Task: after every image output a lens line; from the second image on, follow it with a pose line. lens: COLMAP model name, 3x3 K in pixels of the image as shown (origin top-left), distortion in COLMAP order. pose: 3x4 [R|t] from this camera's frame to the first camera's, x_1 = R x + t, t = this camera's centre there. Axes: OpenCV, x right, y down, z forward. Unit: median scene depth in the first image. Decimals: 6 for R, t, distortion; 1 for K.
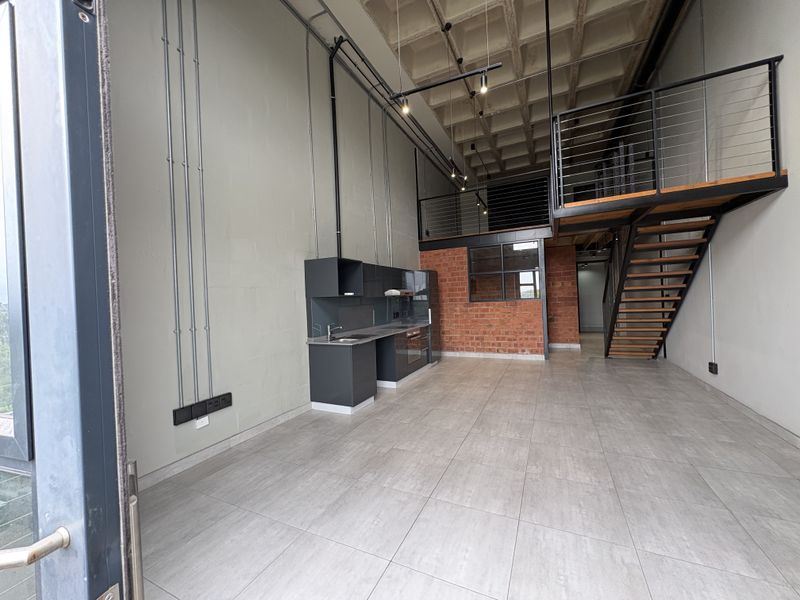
lens RADIAL K [[318.6, 0, 399.0], [0, 318.6, 299.4], [0, 0, 1]] dist [0.000904, -0.000251]
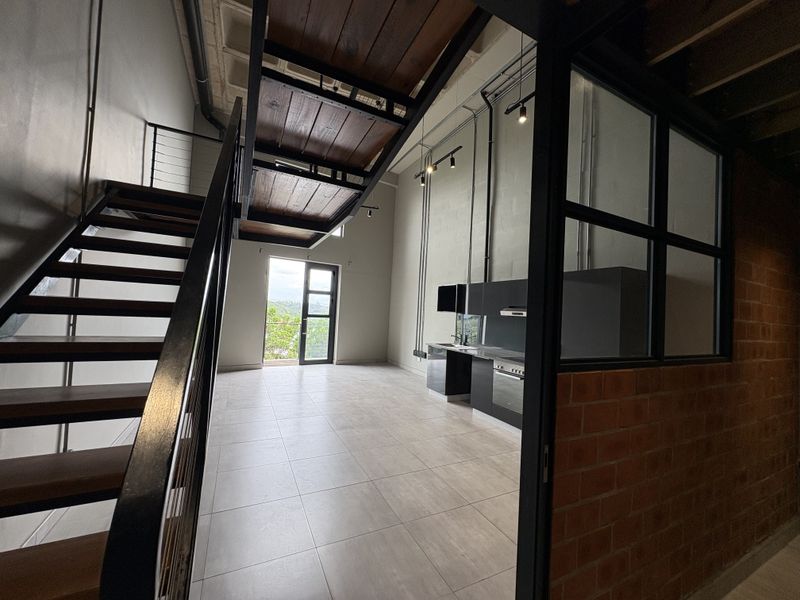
lens RADIAL K [[318.6, 0, 400.5], [0, 318.6, 299.1], [0, 0, 1]] dist [0.000904, -0.000251]
pose [[-0.608292, -0.016684, -0.793538, 0.838301], [-0.025536, 0.999673, -0.001443, -0.048146], [0.793303, 0.019386, -0.608519, 1.357701]]
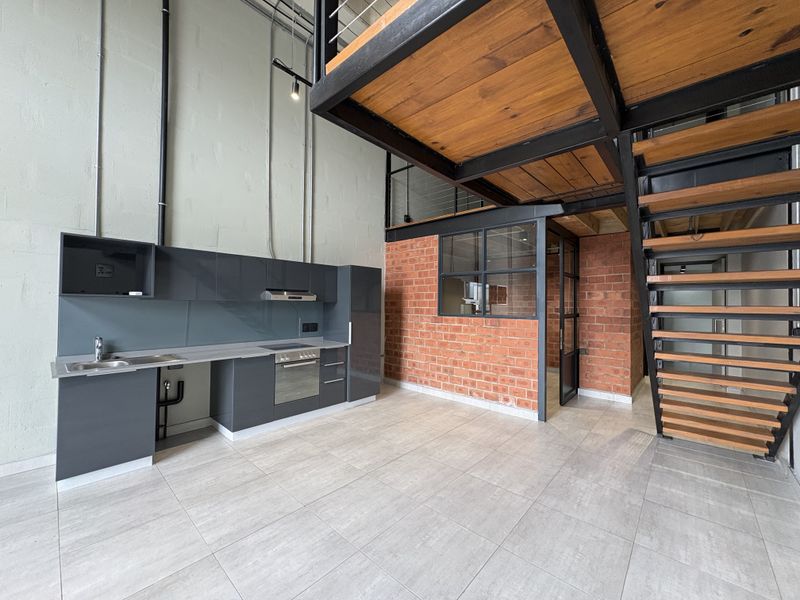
lens RADIAL K [[318.6, 0, 398.7], [0, 318.6, 300.4], [0, 0, 1]] dist [0.000904, -0.000251]
pose [[0.956848, 0.049143, -0.286405, 0.474795], [-0.051756, 0.998659, -0.001556, -0.025614], [0.285944, 0.016312, 0.958107, 0.456991]]
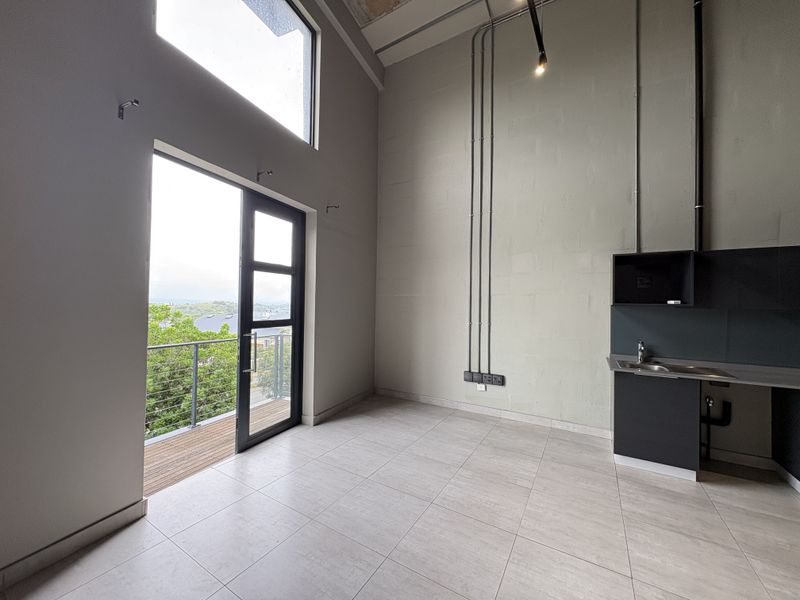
lens RADIAL K [[318.6, 0, 399.9], [0, 318.6, 299.3], [0, 0, 1]] dist [0.000904, -0.000251]
pose [[-0.092309, 0.023186, -0.995460, 0.485211], [-0.012165, 0.999628, 0.024411, -0.027809], [0.995656, 0.014363, -0.091992, 0.424777]]
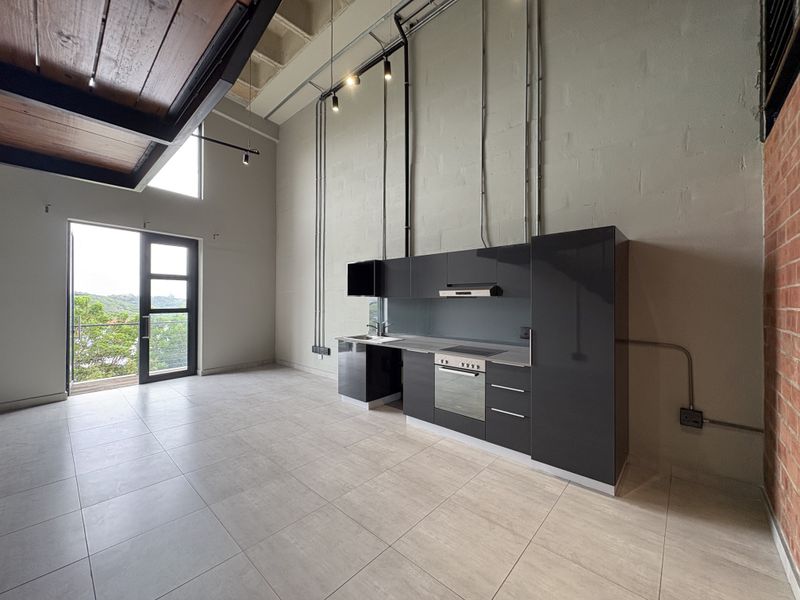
lens RADIAL K [[318.6, 0, 398.8], [0, 318.6, 299.3], [0, 0, 1]] dist [0.000904, -0.000251]
pose [[-0.283752, 0.037289, -0.958172, 0.669434], [0.006512, 0.999295, 0.036961, -0.031887], [0.958876, 0.004248, -0.283795, 1.161194]]
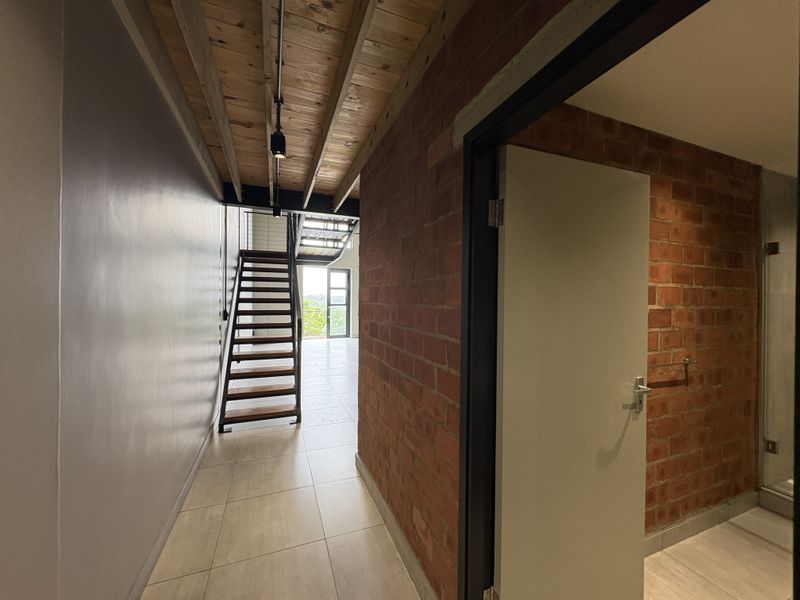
lens RADIAL K [[318.6, 0, 402.2], [0, 318.6, 301.9], [0, 0, 1]] dist [0.000904, -0.000251]
pose [[-0.672441, 0.046544, -0.738686, 1.183366], [0.024501, 0.998874, 0.040635, -0.057679], [0.739745, 0.009227, -0.672824, 1.917102]]
